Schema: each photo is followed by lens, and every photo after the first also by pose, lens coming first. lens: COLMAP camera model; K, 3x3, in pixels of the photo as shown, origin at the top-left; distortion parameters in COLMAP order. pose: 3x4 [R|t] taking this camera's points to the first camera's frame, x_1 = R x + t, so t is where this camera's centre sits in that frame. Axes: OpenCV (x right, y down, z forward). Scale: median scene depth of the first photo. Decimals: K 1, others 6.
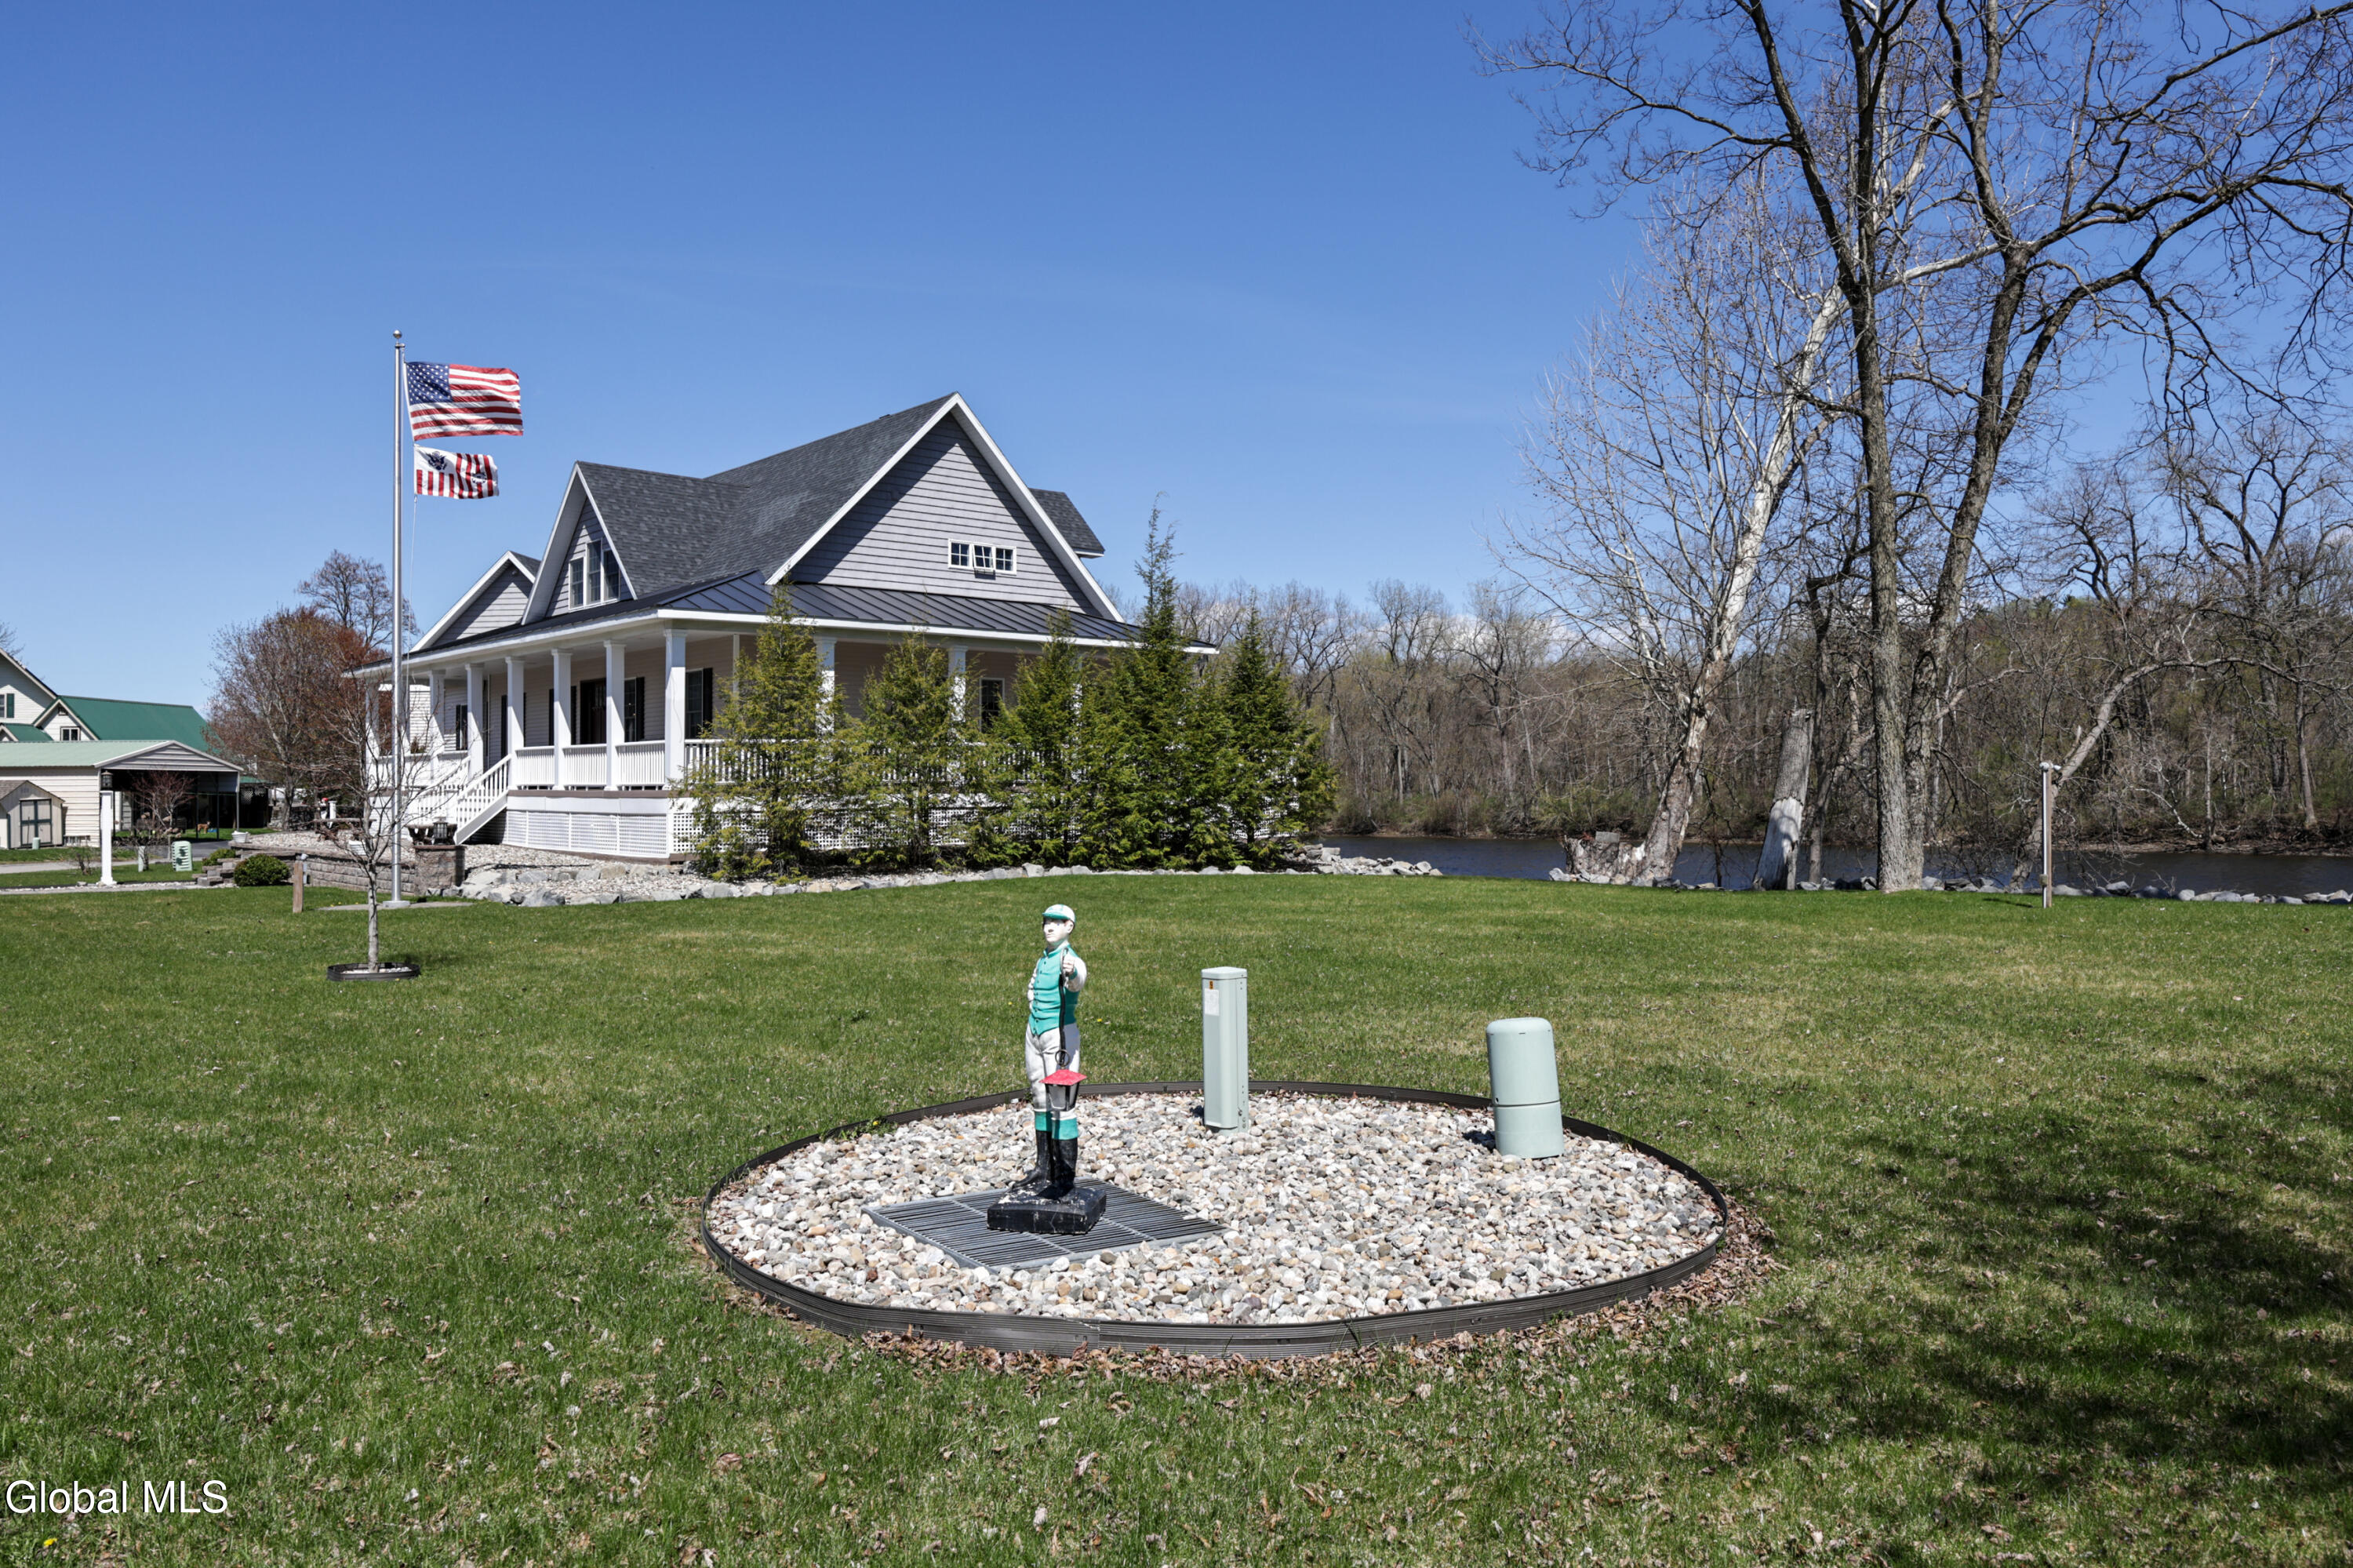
lens RADIAL K [[1674.1, 0, 1177.3], [0, 1674.1, 784.6], [0, 0, 1]] dist [0.001808, 0.000023]
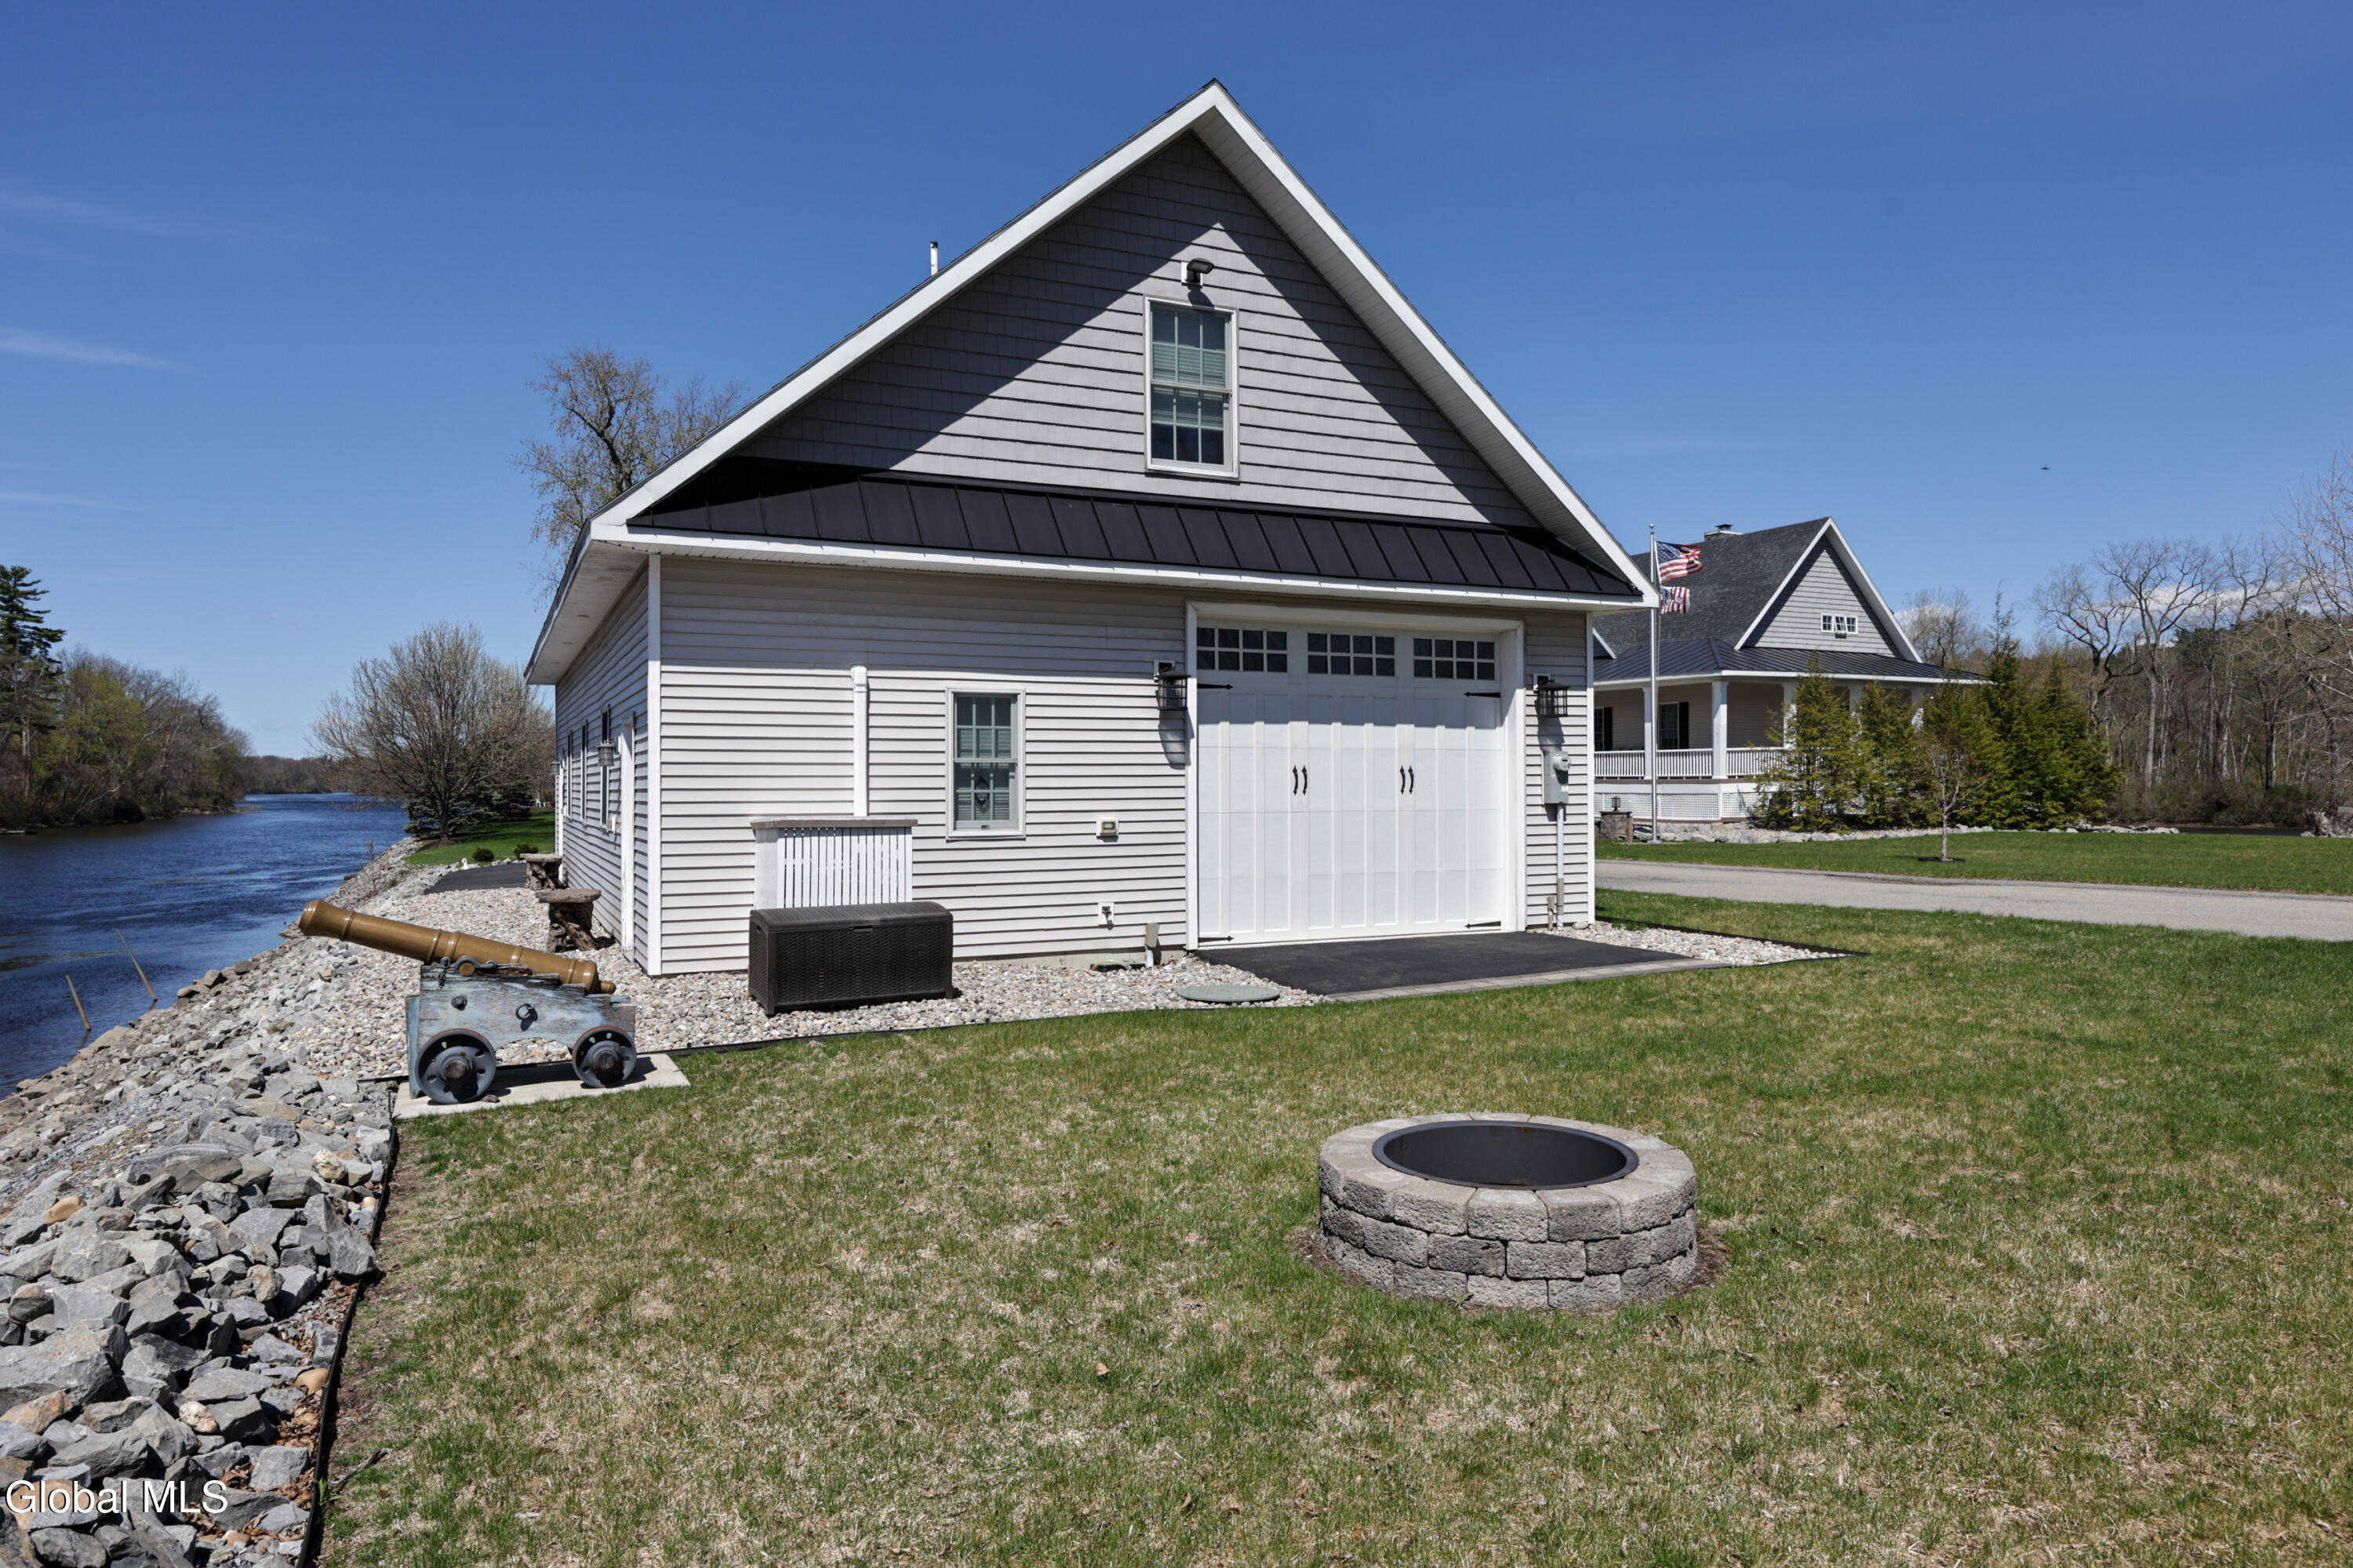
lens RADIAL K [[1468.1, 0, 1175.1], [0, 1468.1, 778.2], [0, 0, 1]] dist [-0.000231, -0.000150]
pose [[0.969489, -0.001973, -0.245128, -0.410346], [0.002507, 0.999995, 0.001870, -0.001208], [0.245123, -0.002428, 0.969489, -0.470253]]
